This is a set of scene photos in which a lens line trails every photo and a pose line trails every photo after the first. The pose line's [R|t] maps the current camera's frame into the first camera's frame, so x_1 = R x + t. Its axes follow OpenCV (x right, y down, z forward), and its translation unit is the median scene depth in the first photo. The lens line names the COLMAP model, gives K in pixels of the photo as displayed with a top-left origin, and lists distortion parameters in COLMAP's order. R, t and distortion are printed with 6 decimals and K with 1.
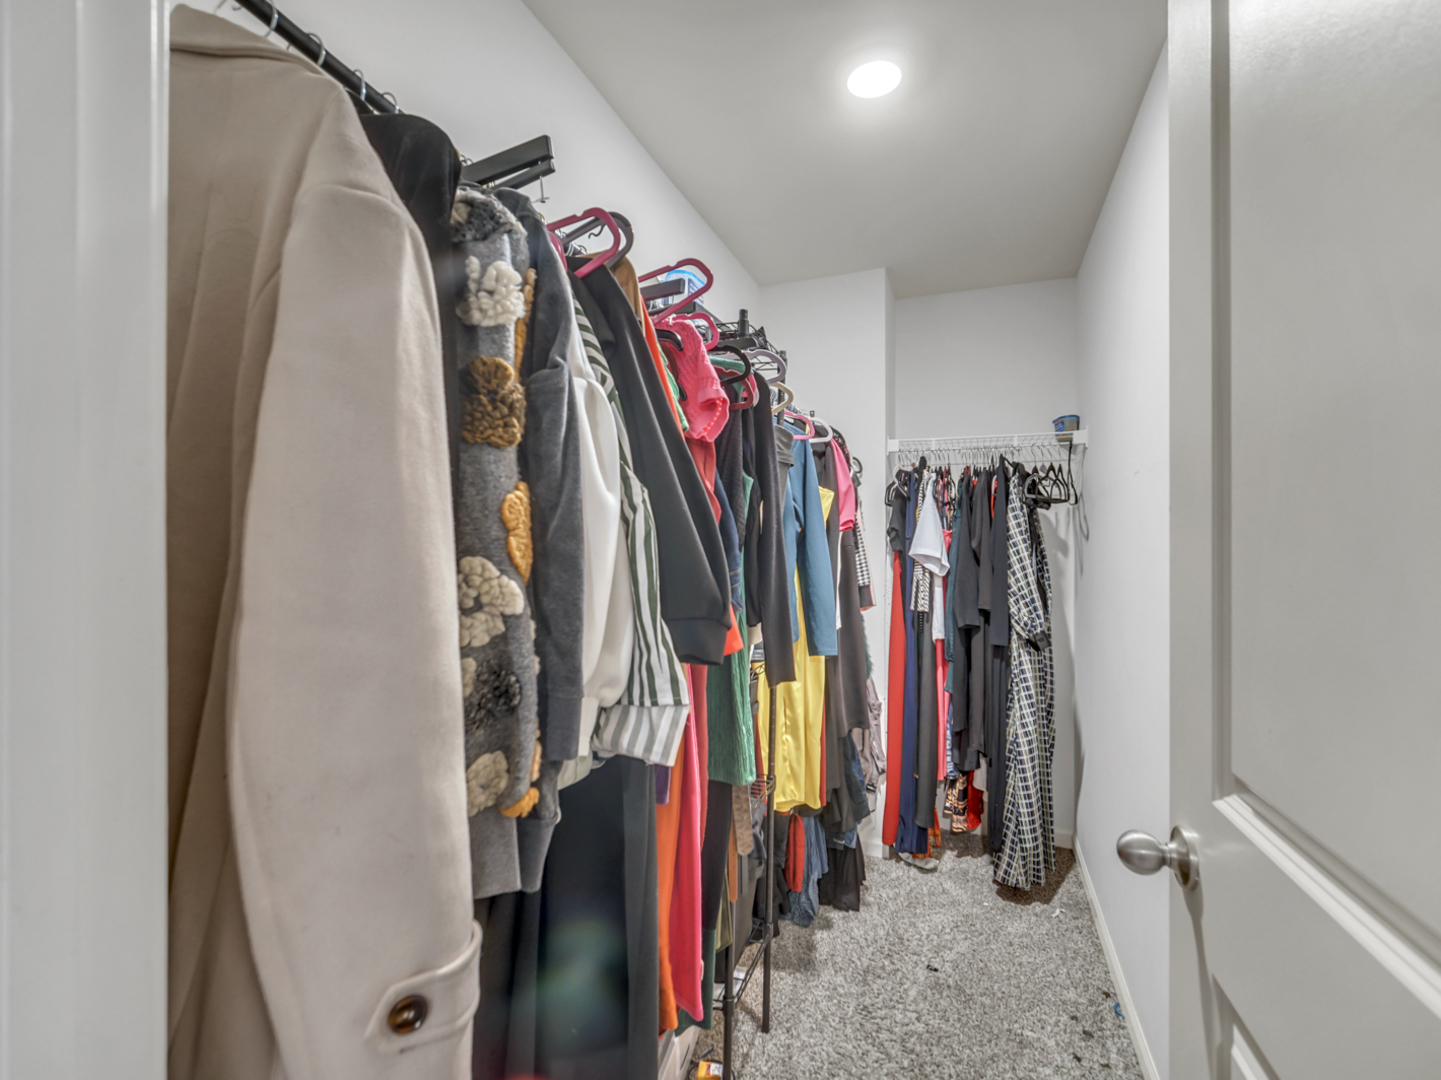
lens RADIAL K [[649.6, 0, 721.8], [0, 649.6, 539.4], [0, 0, 1]] dist [-0.002407, -0.001487]
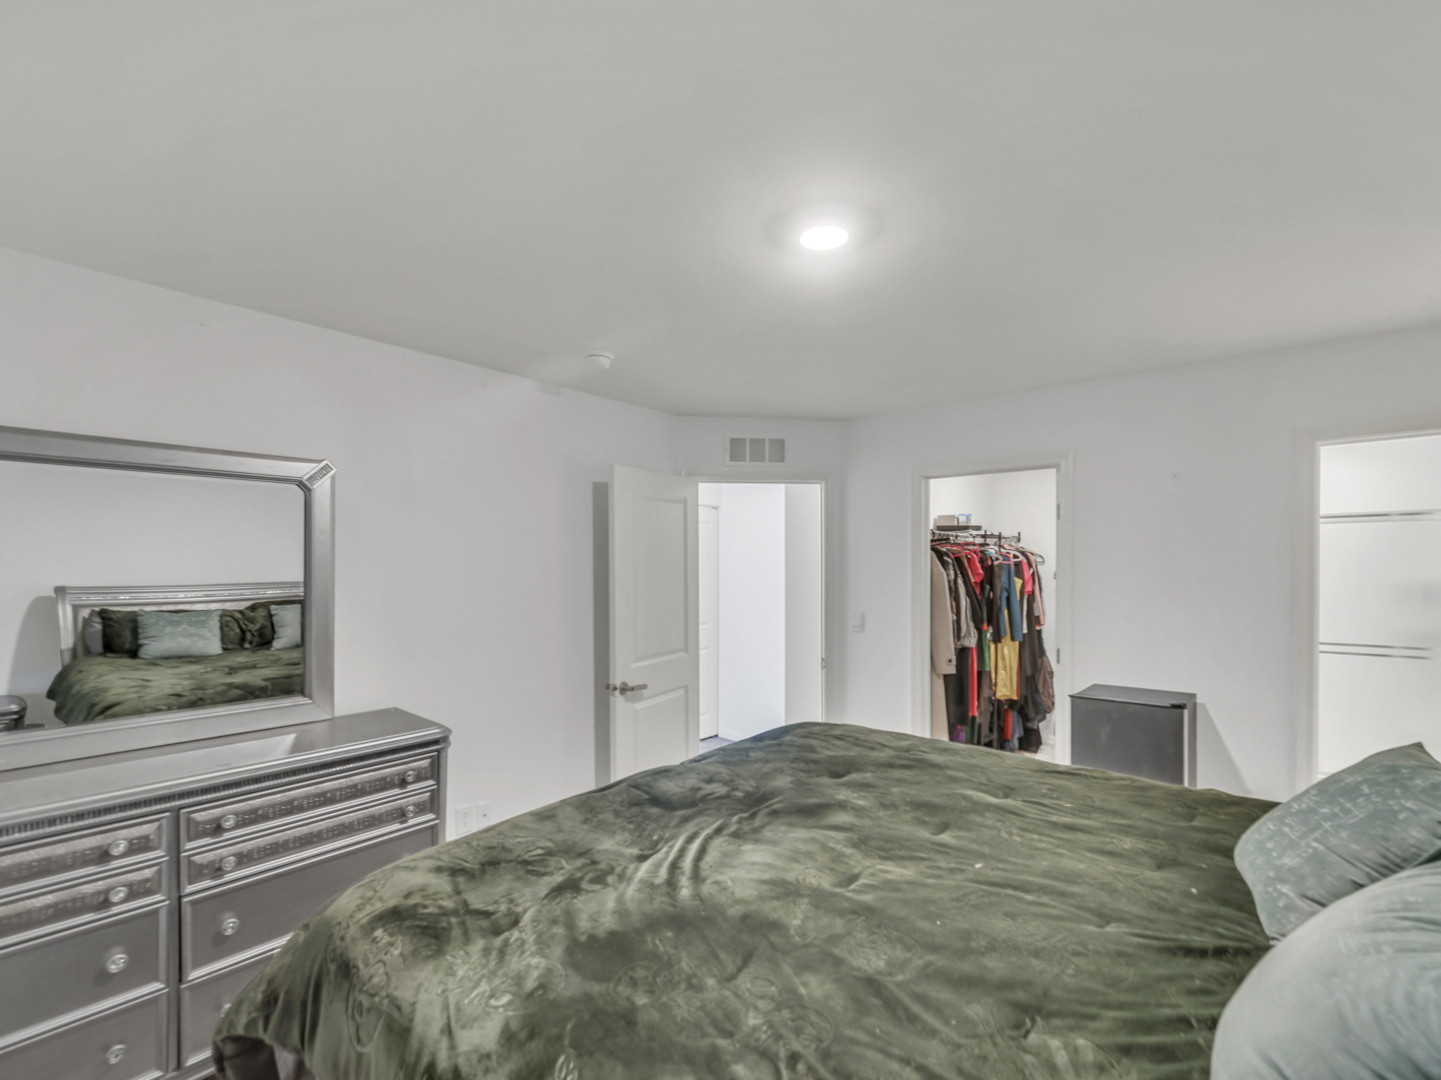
lens RADIAL K [[649.6, 0, 712.3], [0, 649.6, 548.7], [0, 0, 1]] dist [-0.002407, -0.001487]
pose [[0.939397, -0.003268, -0.342814, -0.108831], [-0.003122, 0.999832, -0.018087, -0.156798], [0.342816, 0.018061, 0.939229, -1.995681]]
